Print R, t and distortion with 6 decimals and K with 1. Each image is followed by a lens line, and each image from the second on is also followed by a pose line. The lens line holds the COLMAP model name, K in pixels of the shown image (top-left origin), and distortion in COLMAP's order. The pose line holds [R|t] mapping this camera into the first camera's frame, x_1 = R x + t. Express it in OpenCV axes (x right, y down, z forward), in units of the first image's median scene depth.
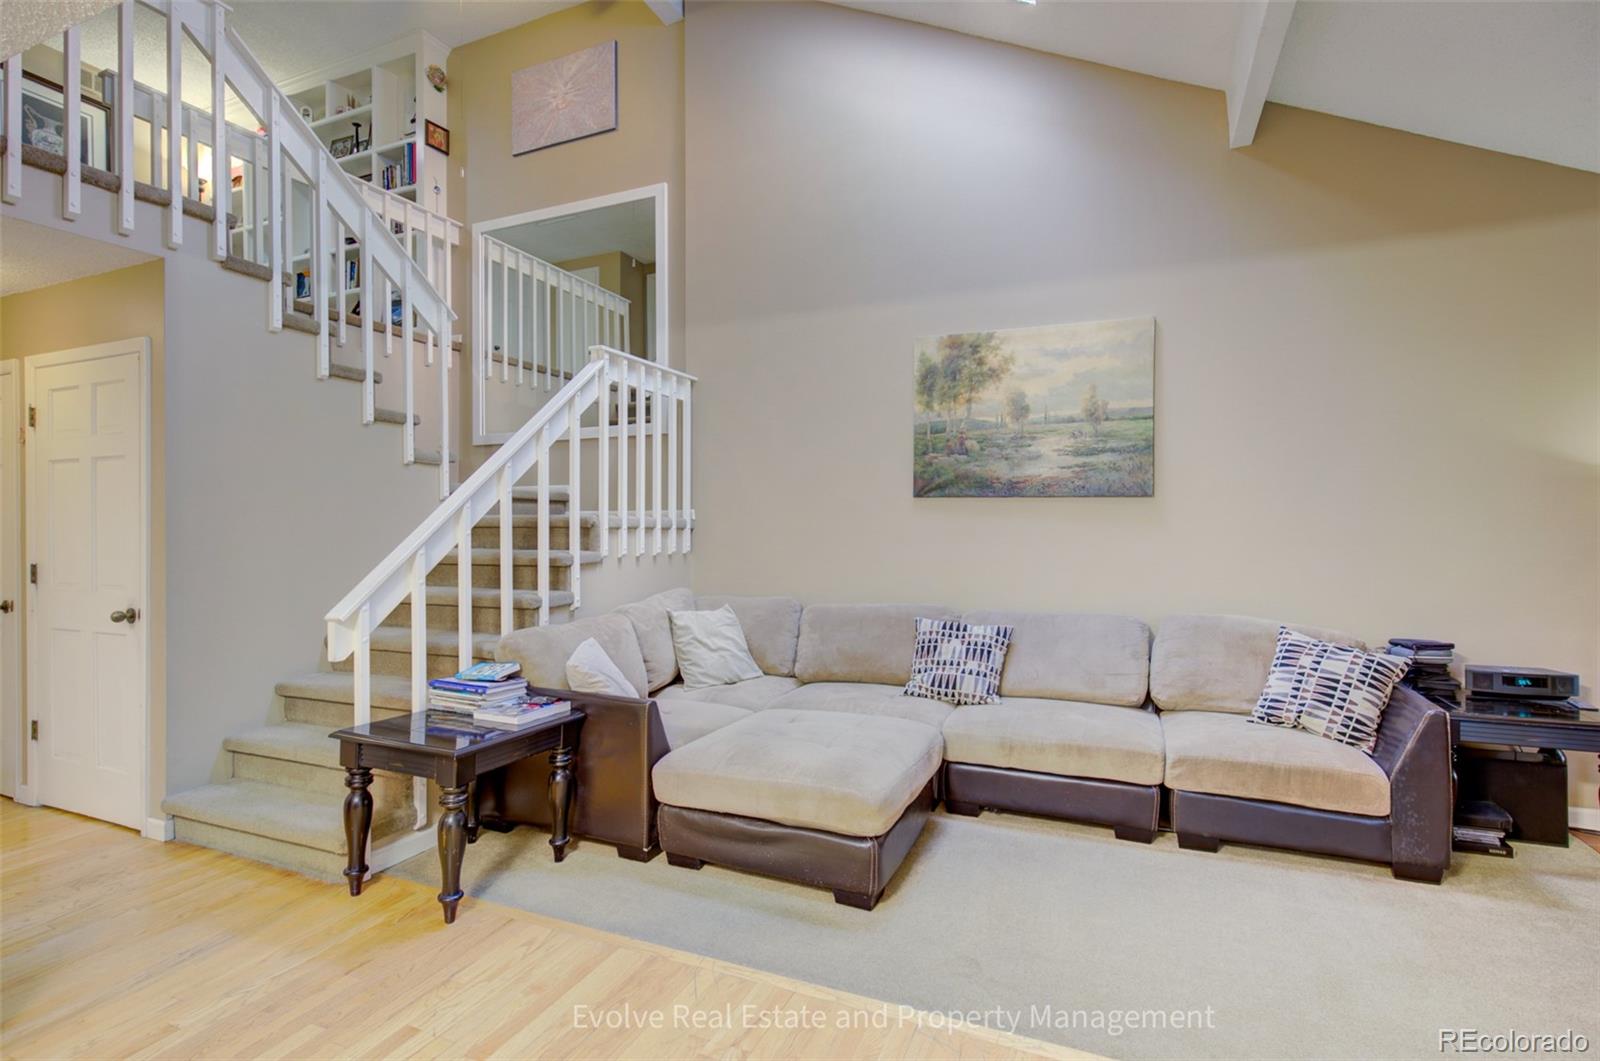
lens RADIAL K [[745.9, 0, 820.3], [0, 745.9, 527.6], [0, 0, 1]] dist [-0.001826, 0.000133]
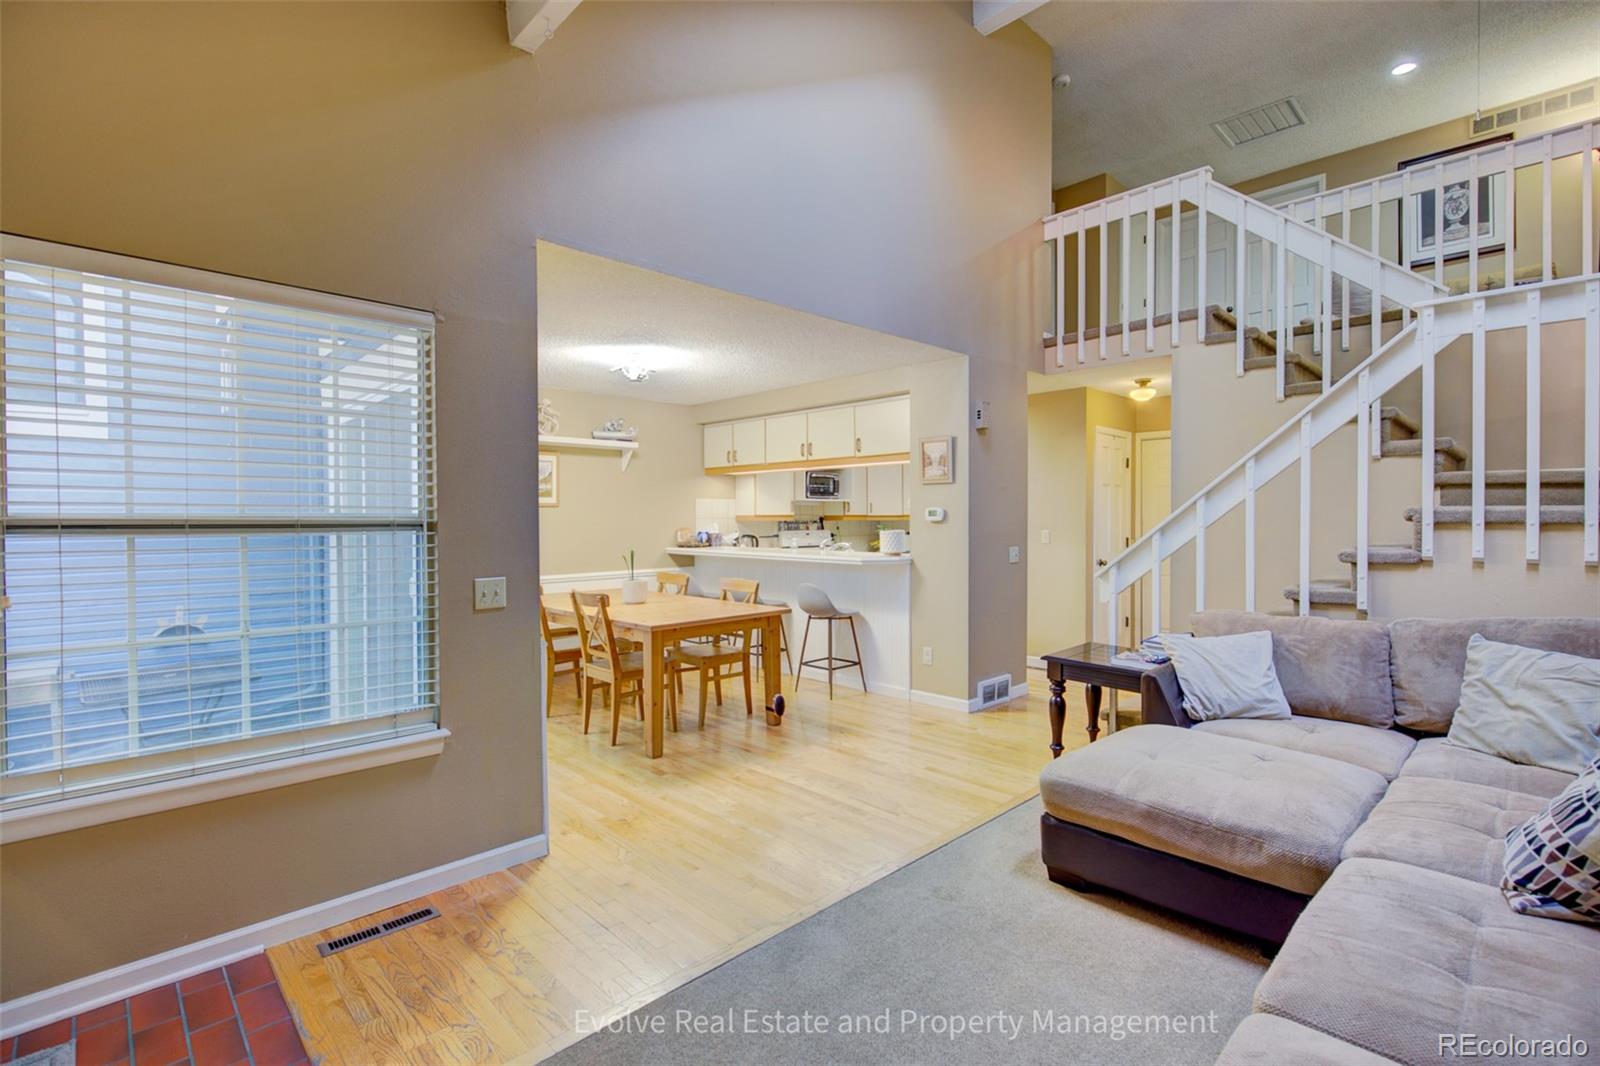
lens RADIAL K [[736.5, 0, 756.0], [0, 736.5, 528.2], [0, 0, 1]] dist [0.002038, 0.000577]
pose [[-0.438917, 0.018501, -0.898337, 0.807688], [0.001351, 0.999800, 0.019930, -0.011304], [0.898527, 0.007534, -0.438854, 0.728960]]
